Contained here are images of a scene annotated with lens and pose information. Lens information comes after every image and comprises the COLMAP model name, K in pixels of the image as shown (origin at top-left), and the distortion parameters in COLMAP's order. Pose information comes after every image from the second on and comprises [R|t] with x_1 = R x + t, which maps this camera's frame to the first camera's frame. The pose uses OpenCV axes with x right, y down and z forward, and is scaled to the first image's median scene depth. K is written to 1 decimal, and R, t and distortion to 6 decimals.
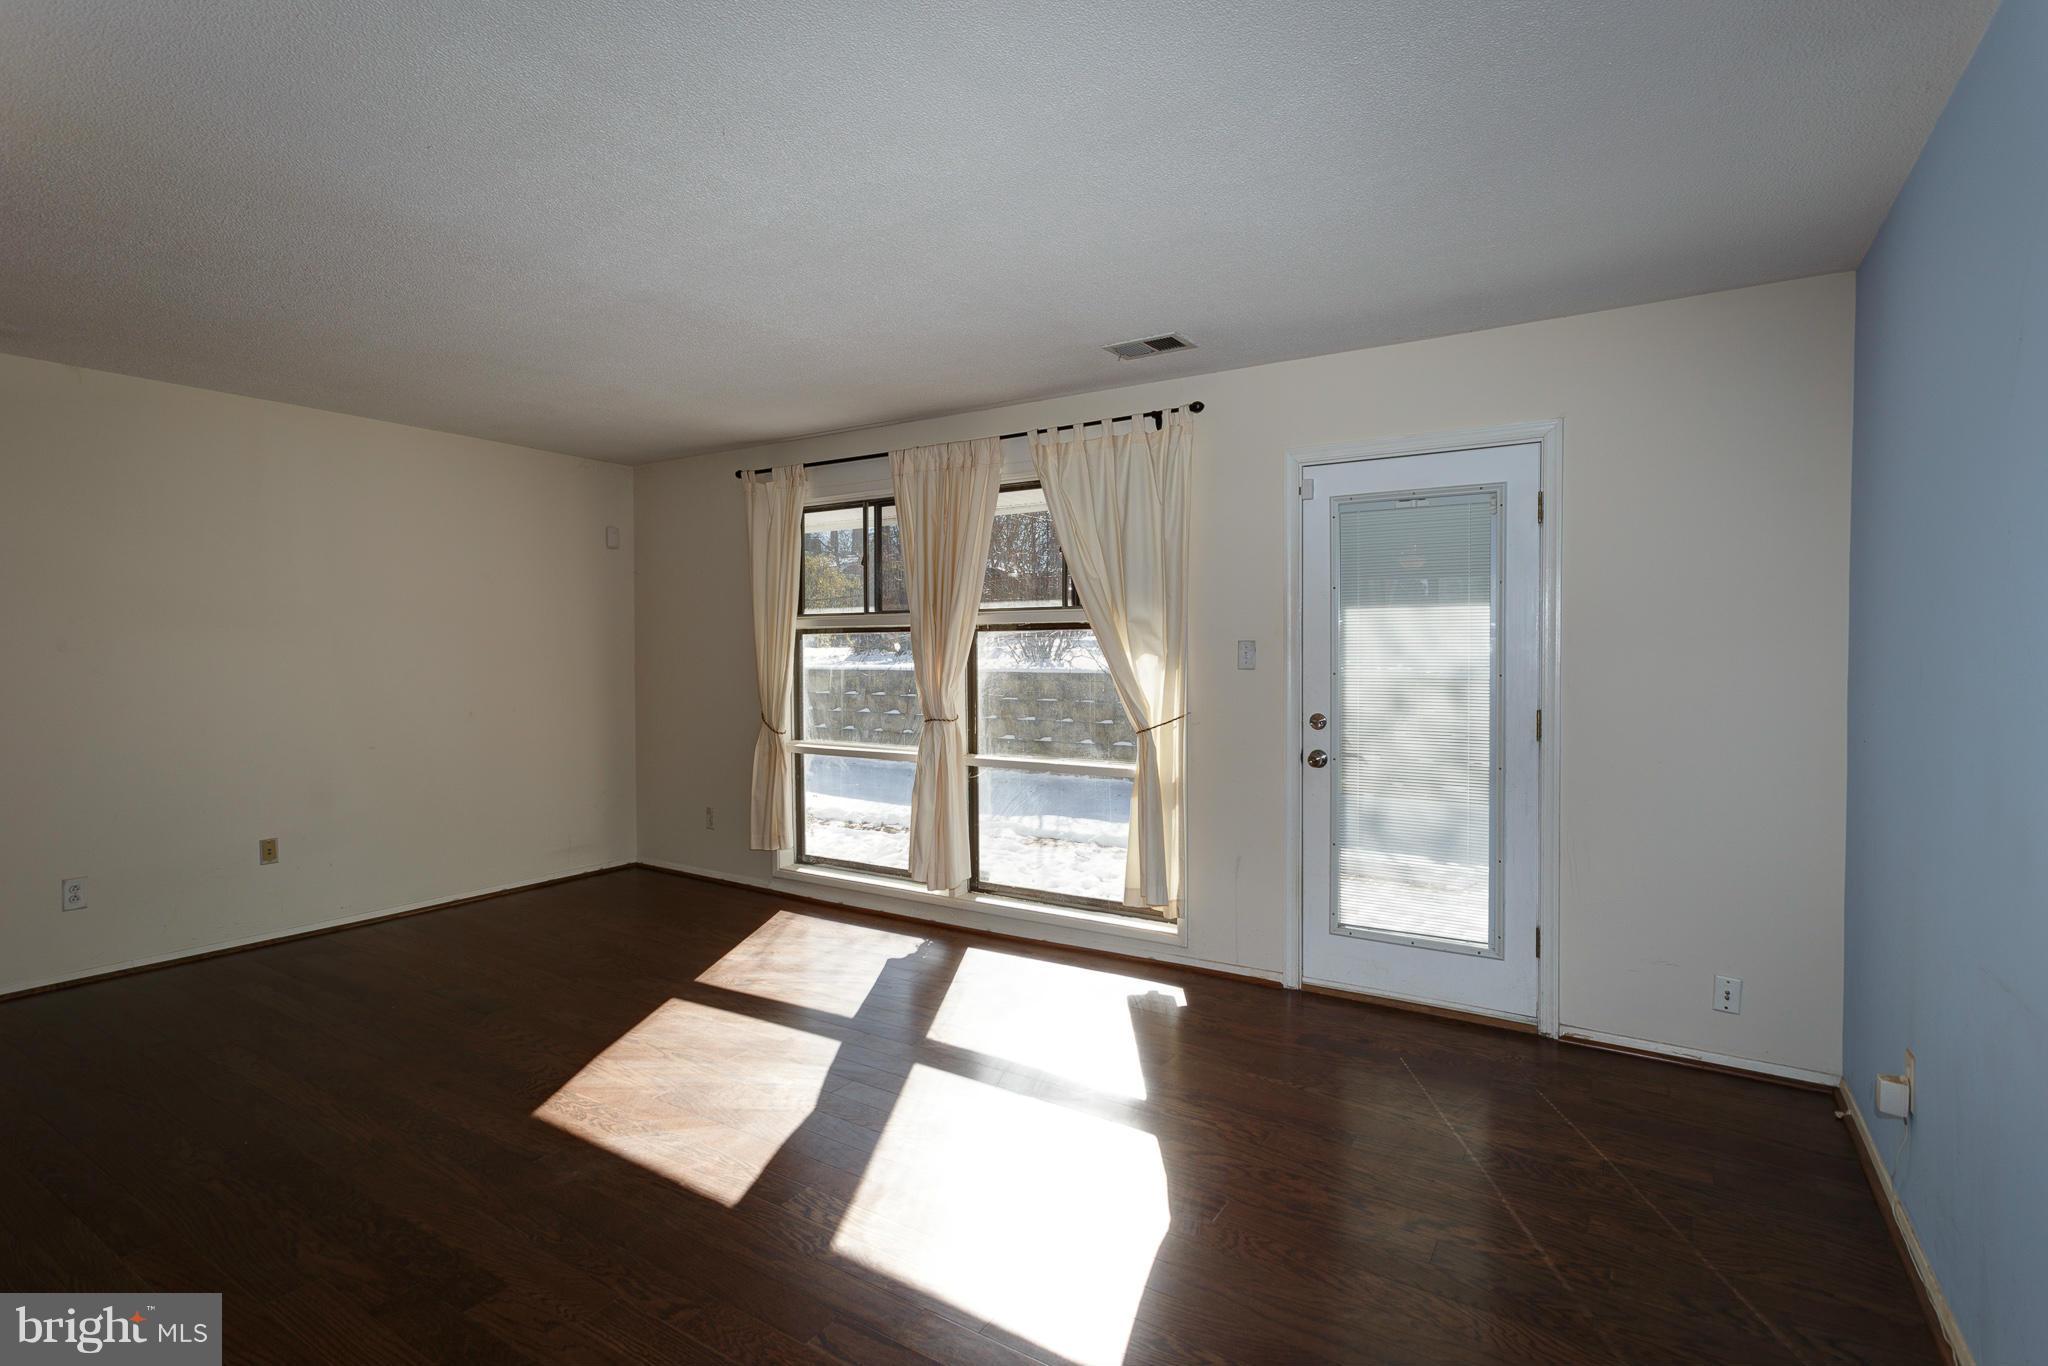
lens RADIAL K [[969.1, 0, 1024.0], [0, 969.1, 683.0], [0, 0, 1]] dist [-0.001656, 0.000111]
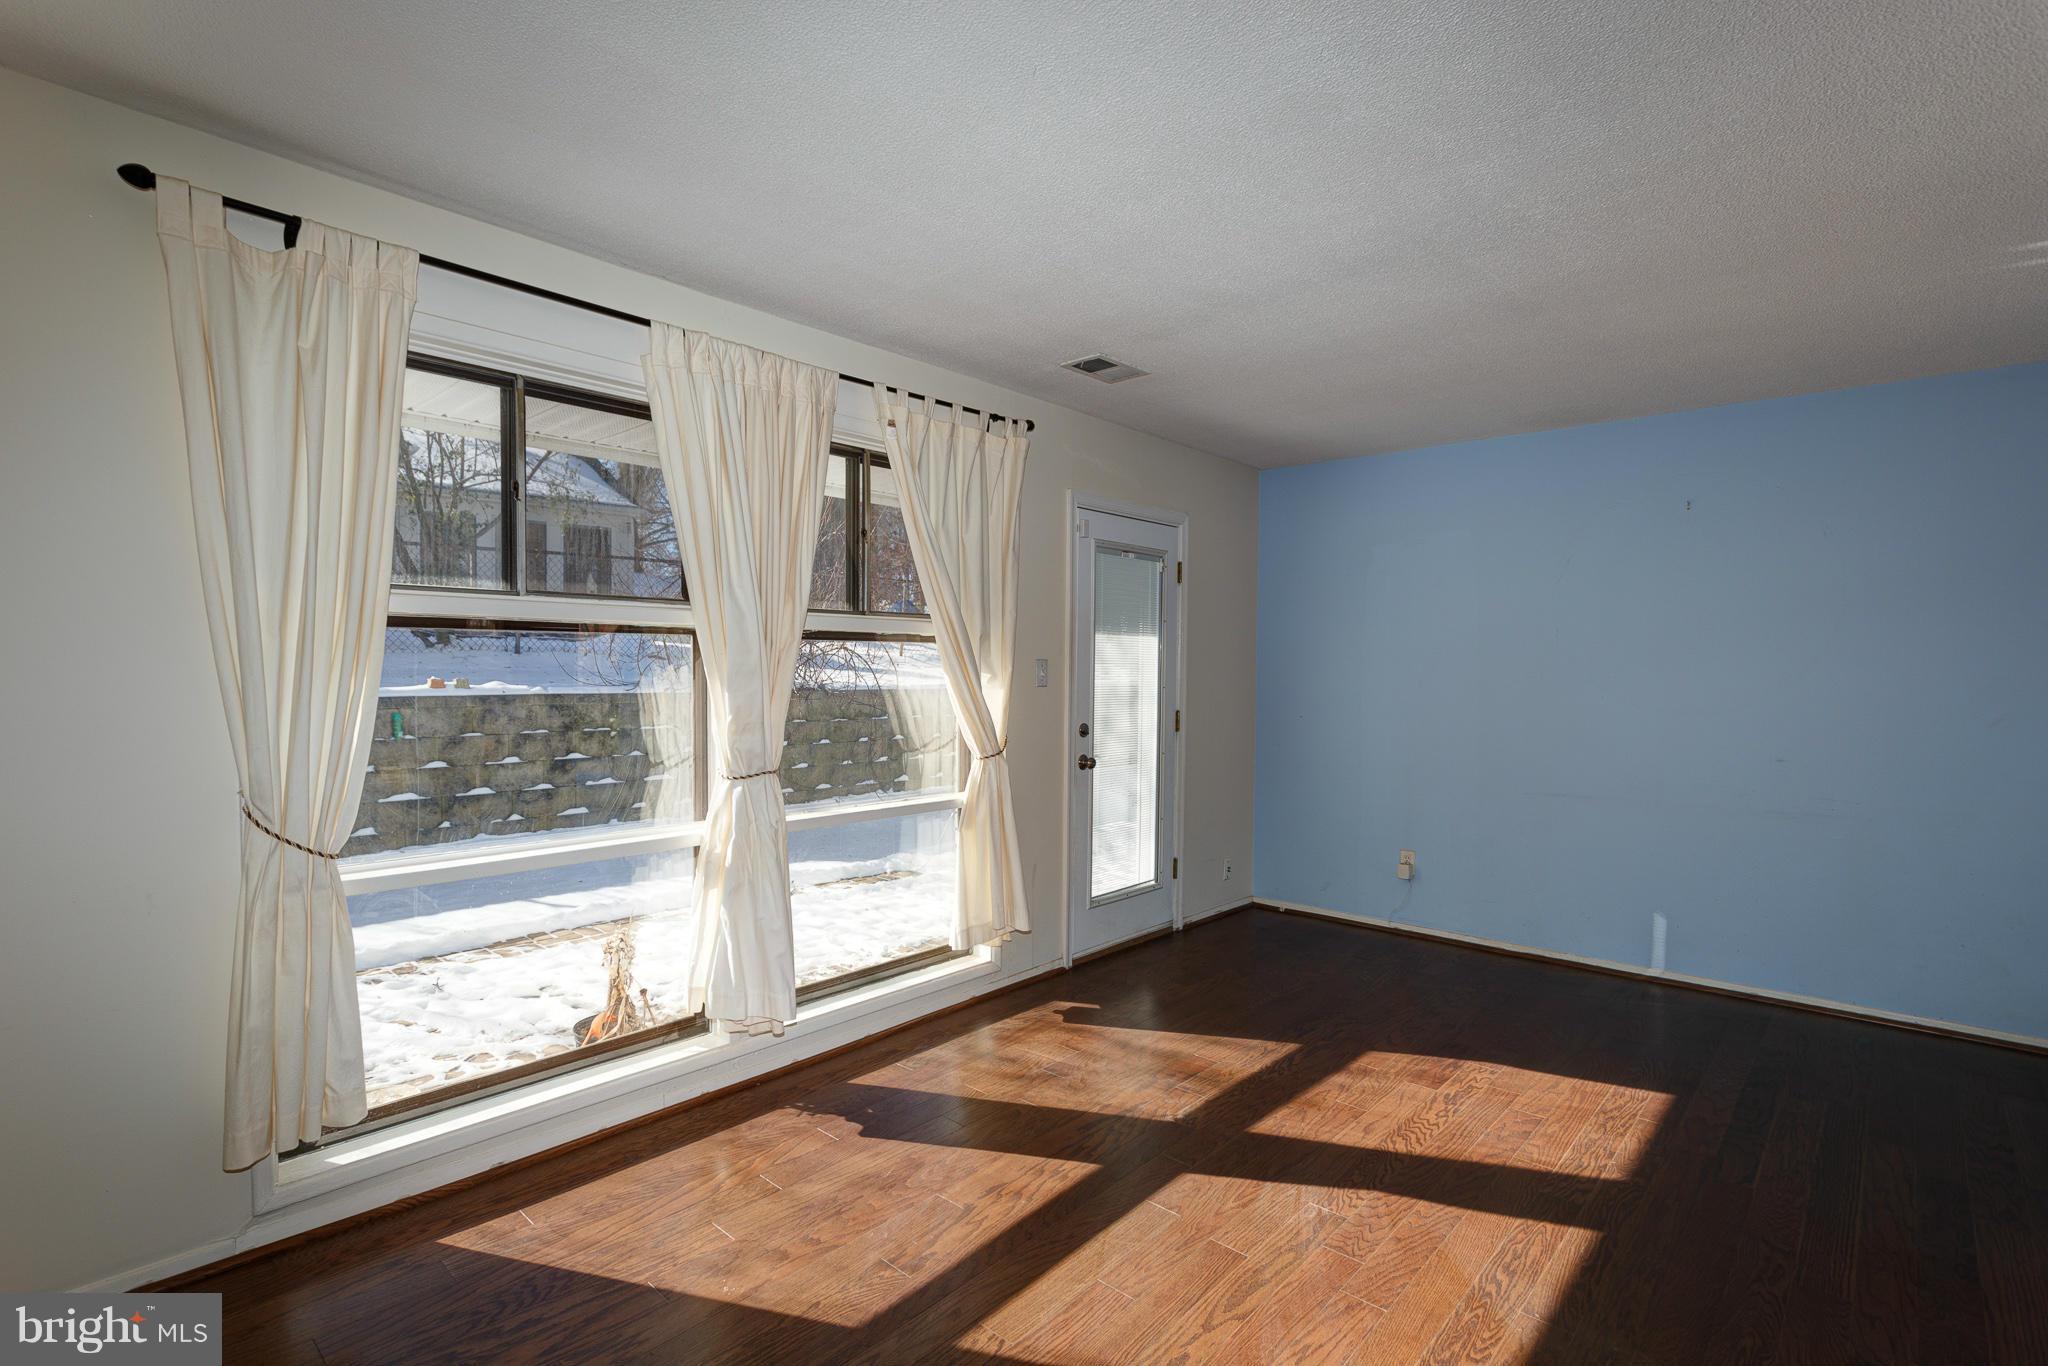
lens RADIAL K [[970.9, 0, 1027.1], [0, 970.9, 698.0], [0, 0, 1]] dist [0.000464, 0.001062]
pose [[0.171289, -0.034880, 0.984603, -0.853366], [0.012695, 0.999368, 0.033194, -0.038311], [-0.985139, 0.006814, 0.171623, 0.867043]]
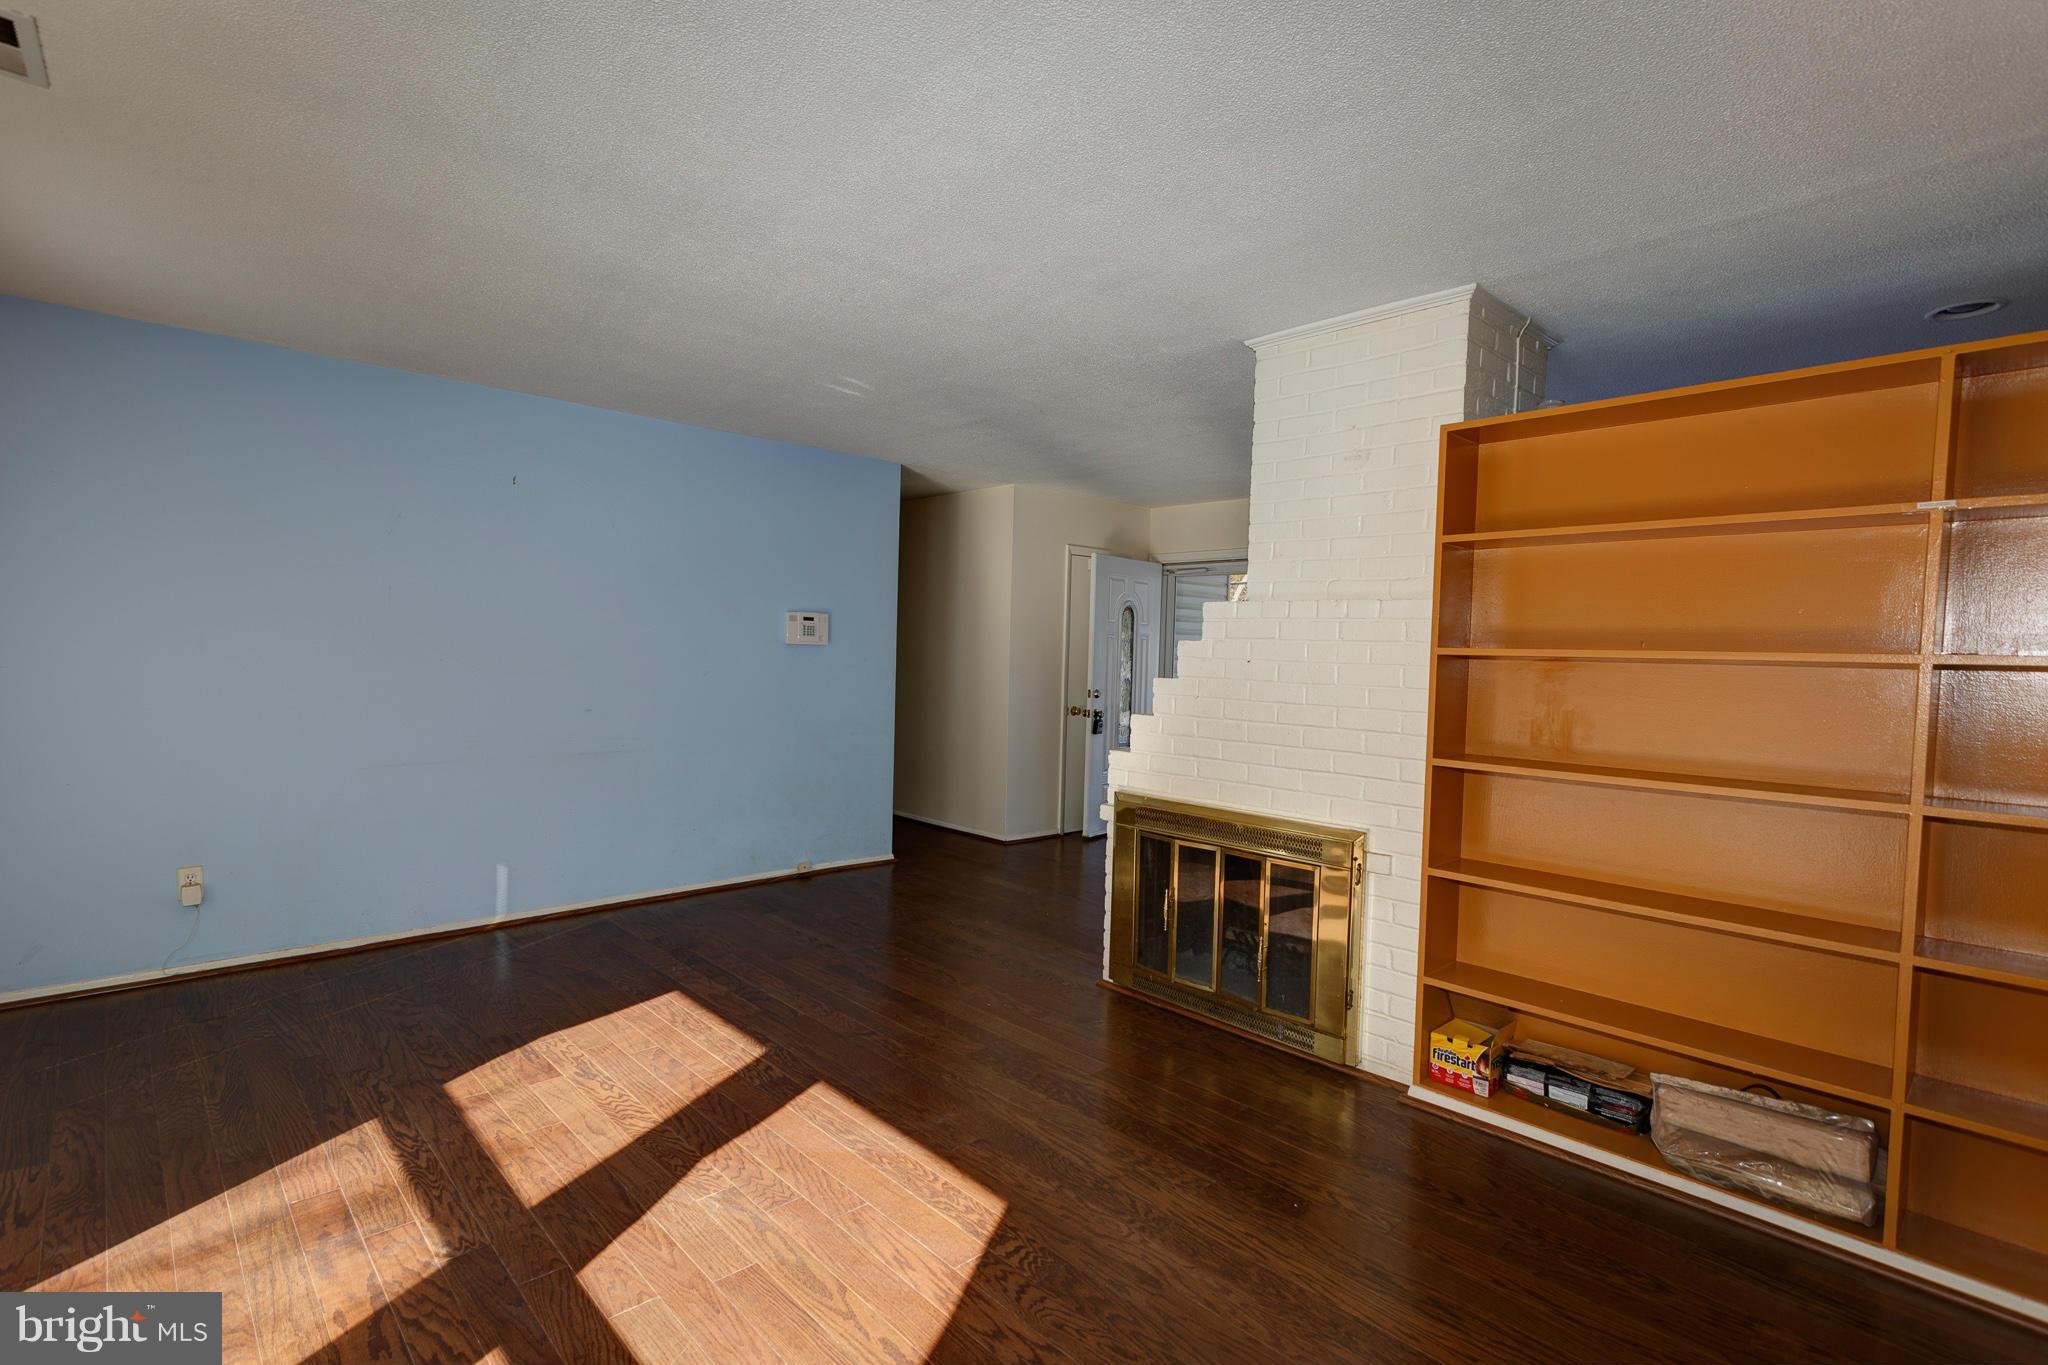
lens RADIAL K [[974.5, 0, 1009.2], [0, 974.5, 684.1], [0, 0, 1]] dist [-0.000203, 0.000176]
pose [[-0.966538, -0.034673, 0.254171, -0.526354], [-0.020575, 0.998109, 0.057916, -0.042377], [-0.255698, 0.050748, -0.965424, 1.326816]]
